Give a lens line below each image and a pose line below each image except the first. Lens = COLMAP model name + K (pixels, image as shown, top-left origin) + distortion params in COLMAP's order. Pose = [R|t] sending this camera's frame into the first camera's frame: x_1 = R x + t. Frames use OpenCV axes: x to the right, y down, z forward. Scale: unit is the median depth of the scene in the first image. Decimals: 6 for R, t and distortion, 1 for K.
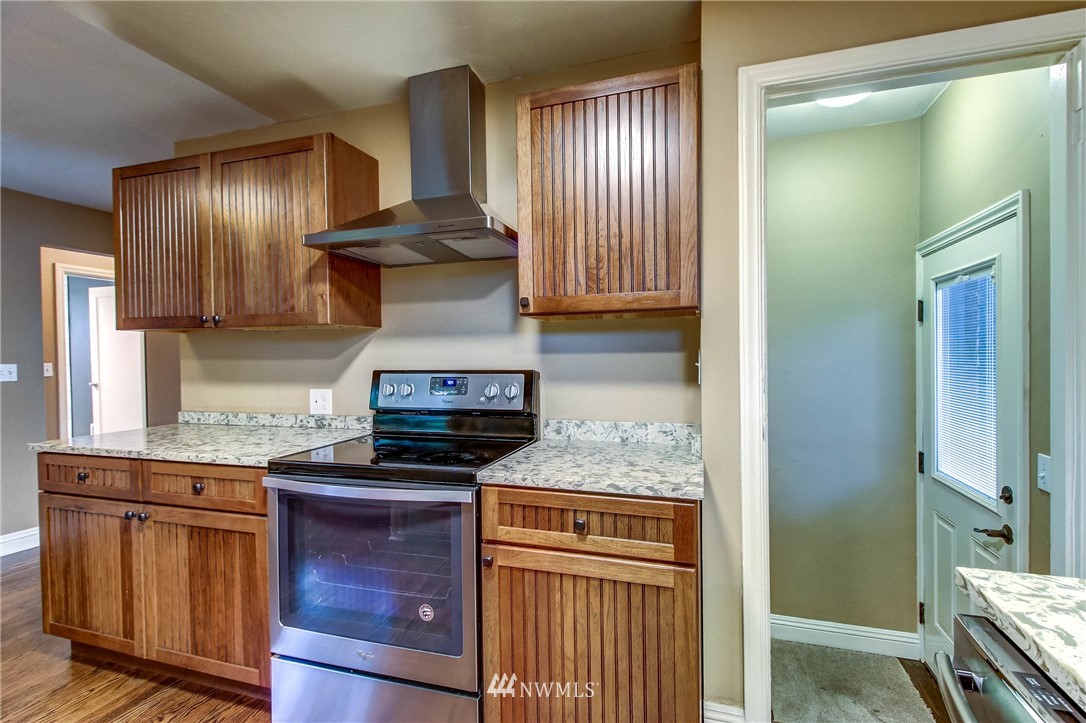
lens RADIAL K [[494.0, 0, 546.6], [0, 494.0, 361.1], [0, 0, 1]] dist [-0.003888, -0.002428]
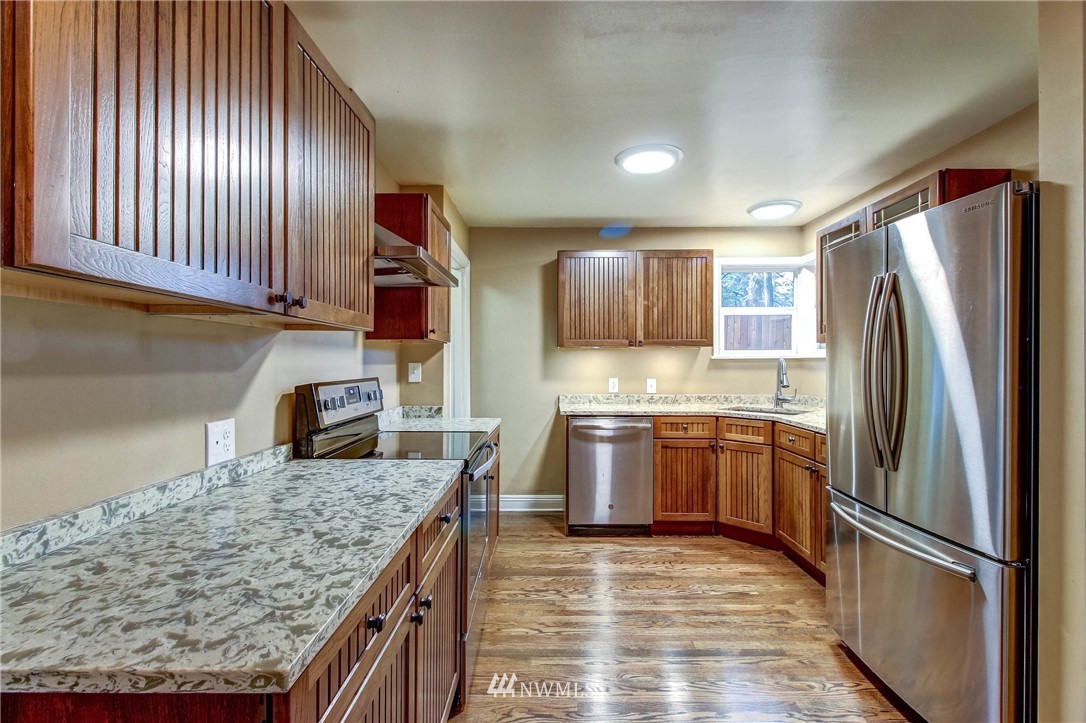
lens RADIAL K [[494.0, 0, 544.9], [0, 494.0, 362.1], [0, 0, 1]] dist [-0.003888, -0.002428]
pose [[-0.284570, 0.013865, 0.958555, -1.155850], [0.019674, 0.999769, -0.008620, -0.002462], [-0.958453, 0.016406, -0.284777, 0.789777]]
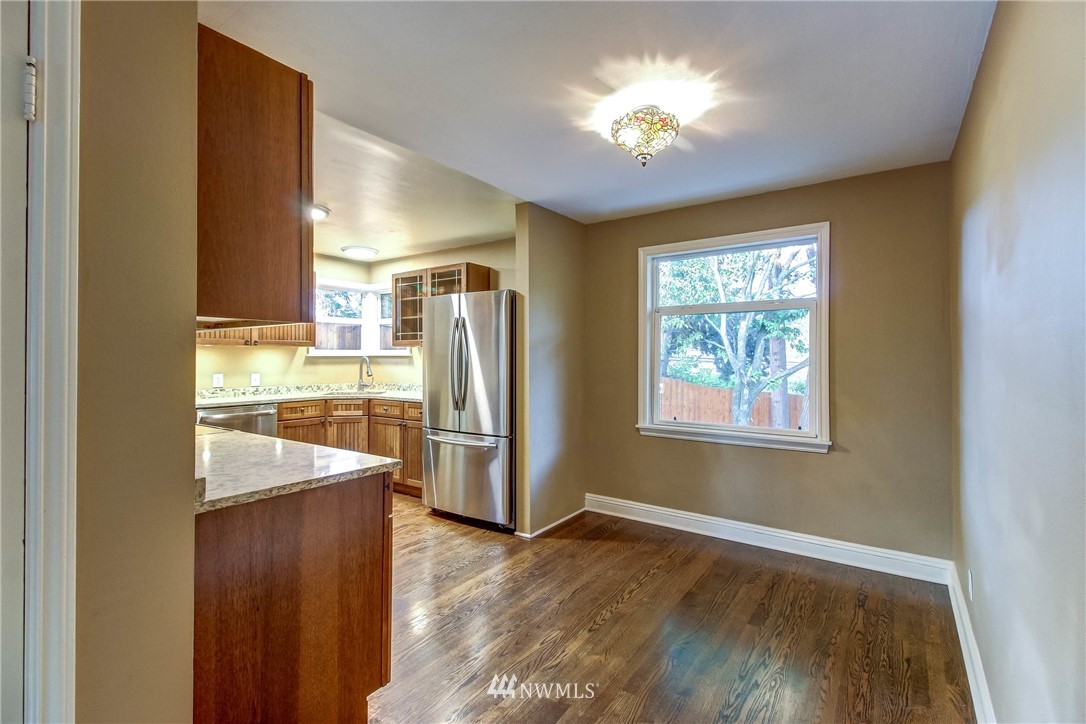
lens RADIAL K [[494.0, 0, 540.7], [0, 494.0, 357.9], [0, 0, 1]] dist [-0.003888, -0.002428]
pose [[-0.950690, 0.014750, 0.309791, -1.383882], [0.018376, 0.999793, 0.008790, -0.014594], [-0.309597, 0.014049, -0.950764, 1.787490]]
